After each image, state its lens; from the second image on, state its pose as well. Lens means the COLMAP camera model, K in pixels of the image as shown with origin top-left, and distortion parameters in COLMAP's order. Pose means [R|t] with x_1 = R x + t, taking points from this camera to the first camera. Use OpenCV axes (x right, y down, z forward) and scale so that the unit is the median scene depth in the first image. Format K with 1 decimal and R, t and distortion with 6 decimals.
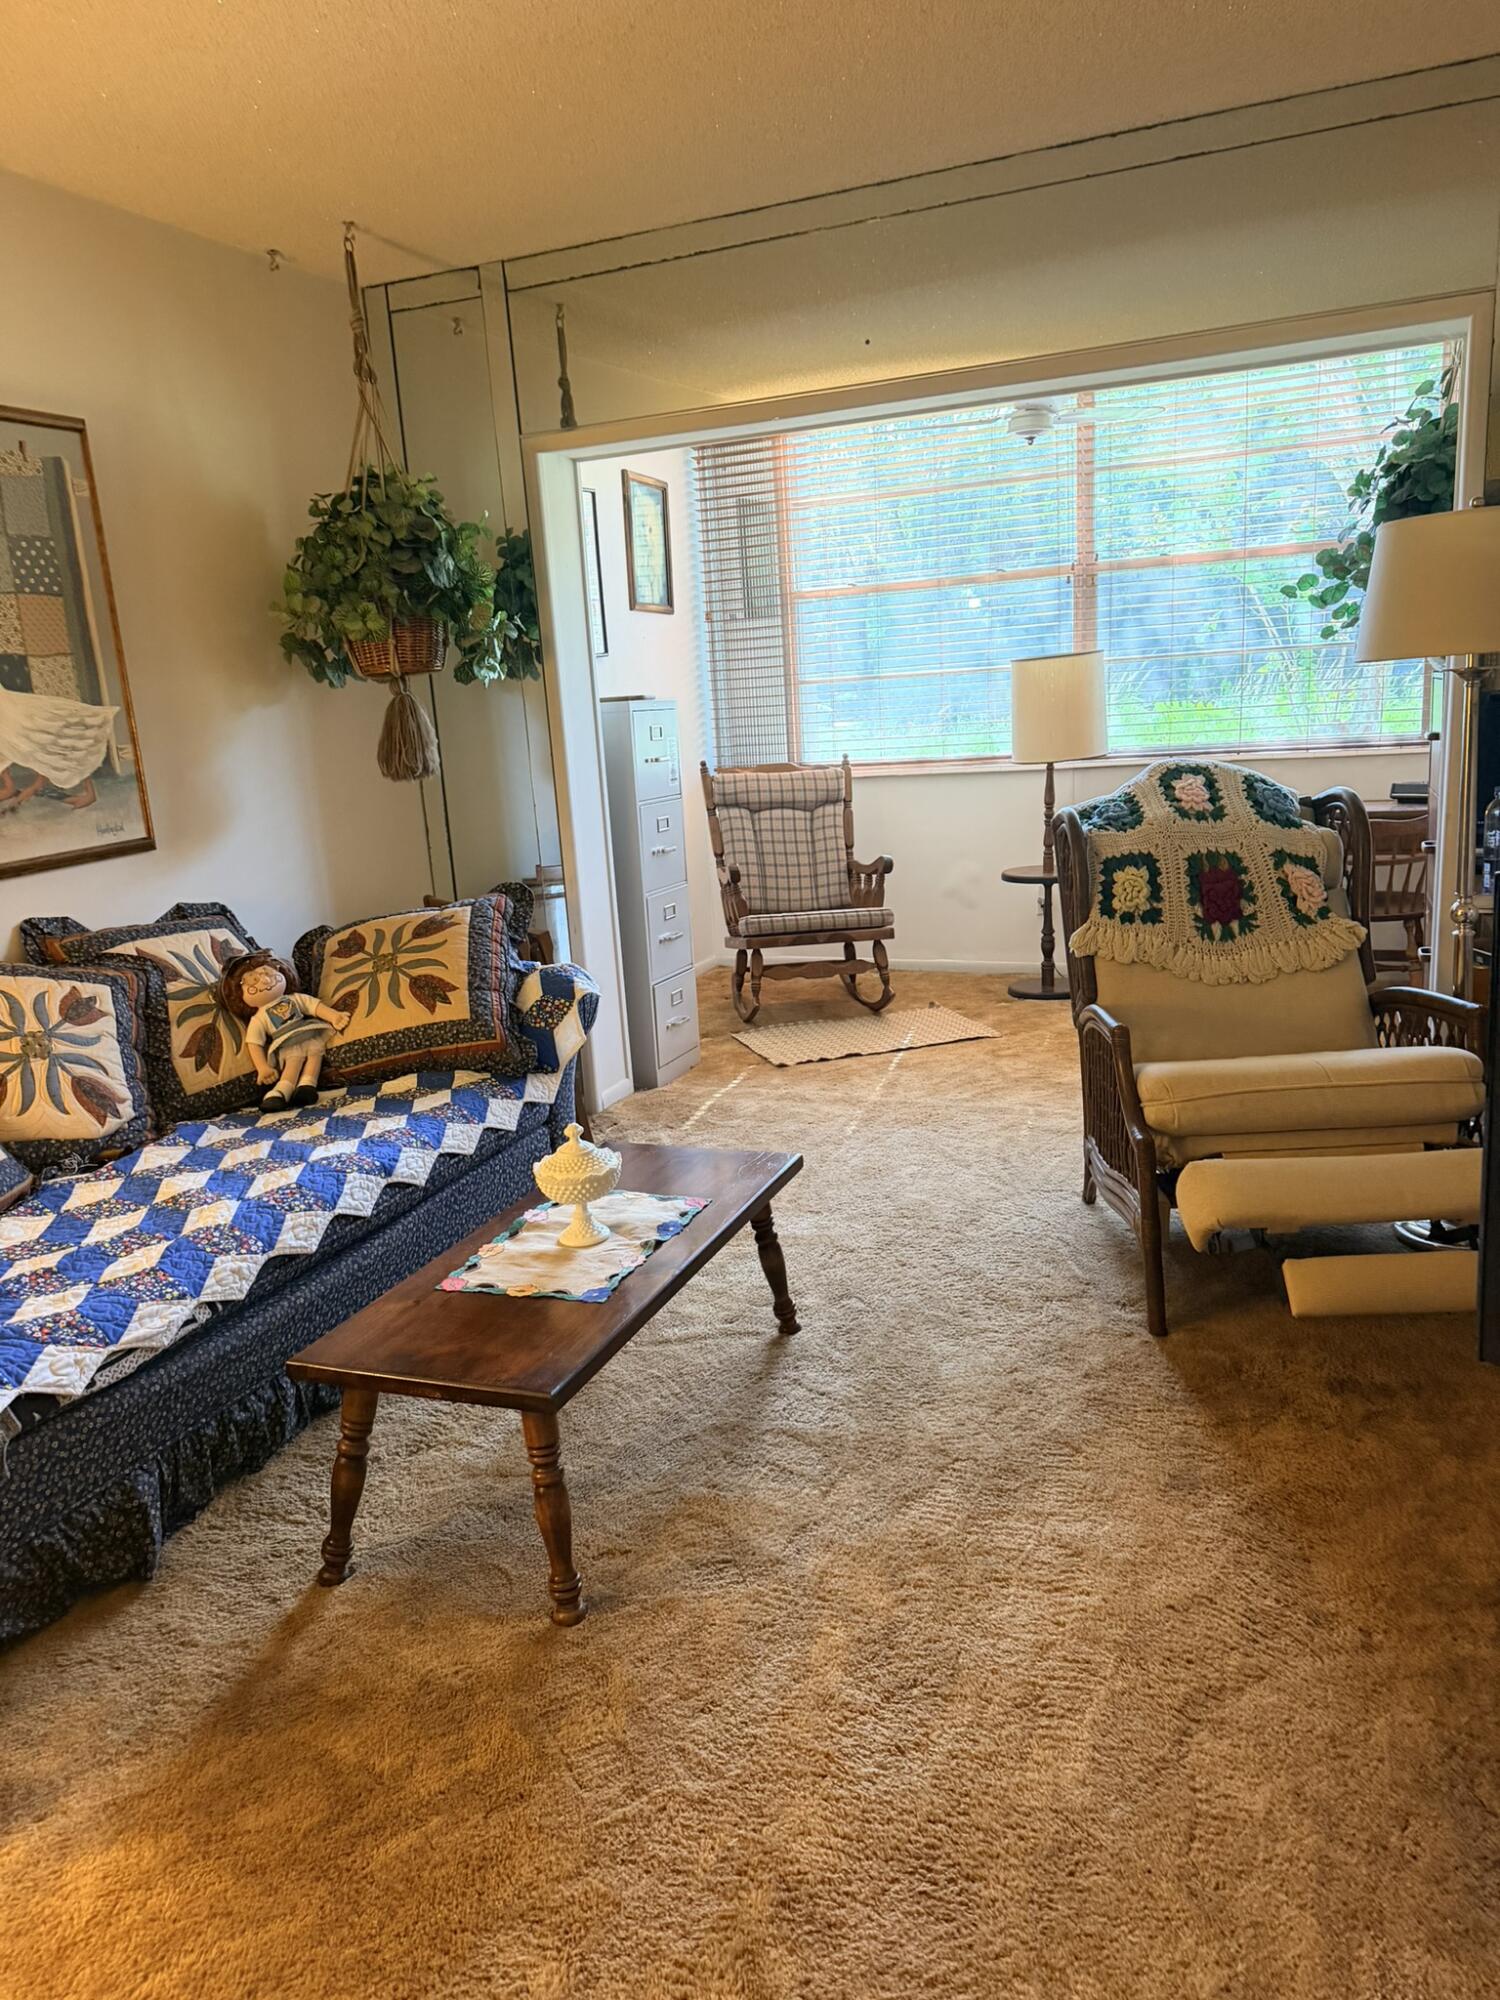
lens RADIAL K [[1410.1, 0, 750.0], [0, 1410.1, 1000.0], [0, 0, 1]] dist [0.172422, -0.360572]
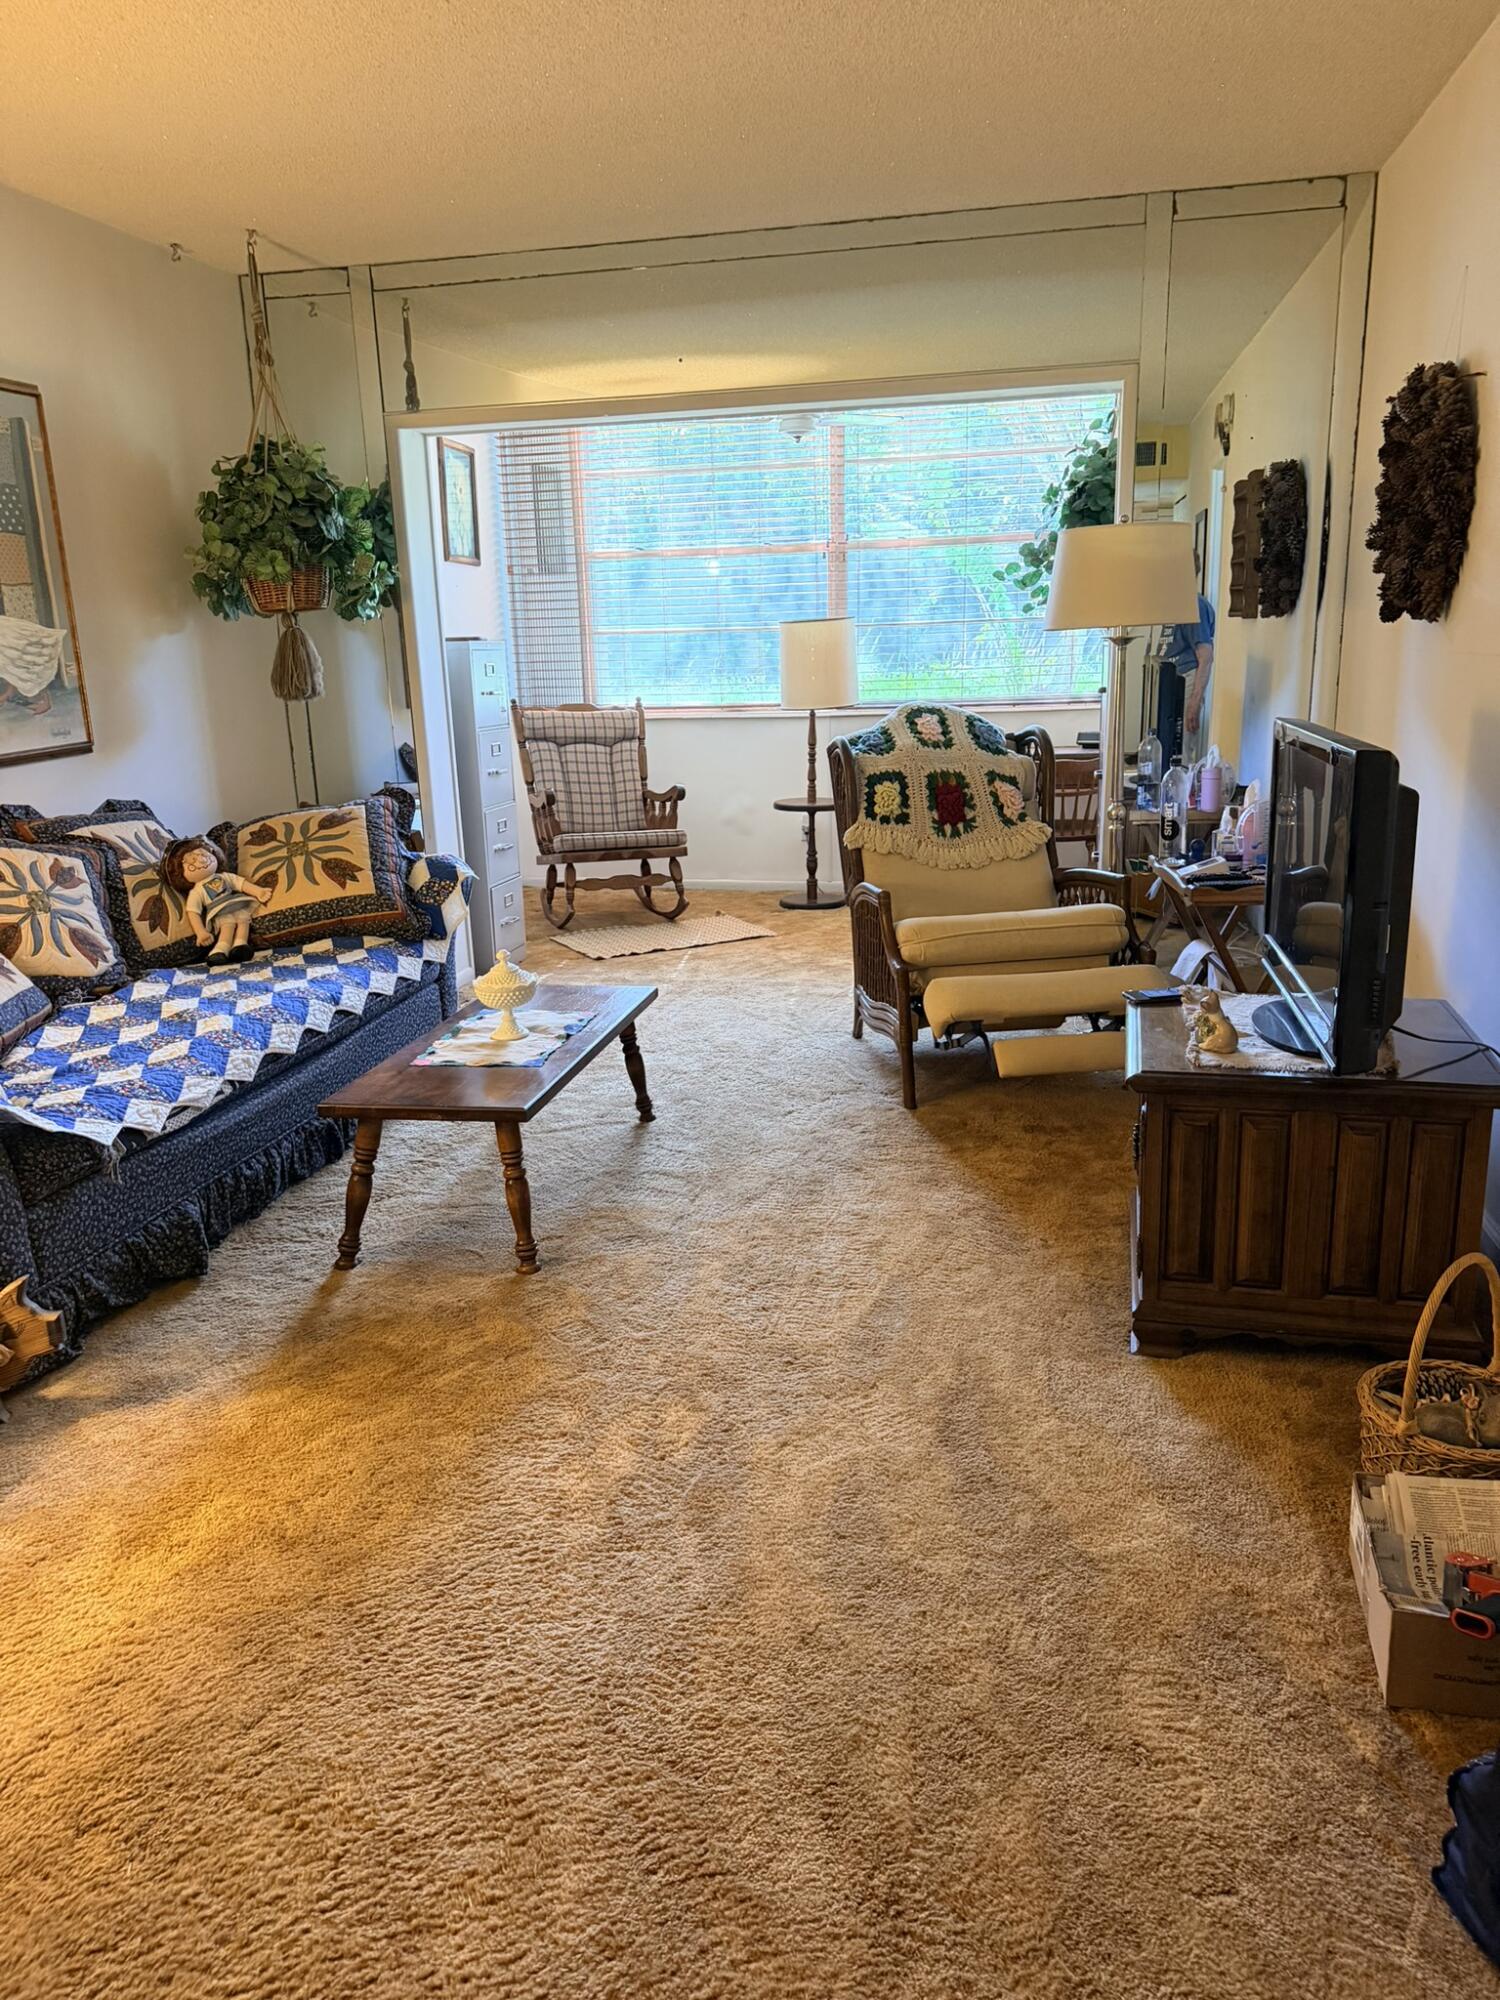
lens RADIAL K [[1409.9, 0, 774.4], [0, 1409.9, 992.5], [0, 0, 1]] dist [0.145121, -0.256088]
pose [[0.980304, -0.014571, 0.196957, -0.102102], [0.010109, 0.999669, 0.023639, 0.073298], [-0.197236, -0.021183, 0.980127, -0.286445]]
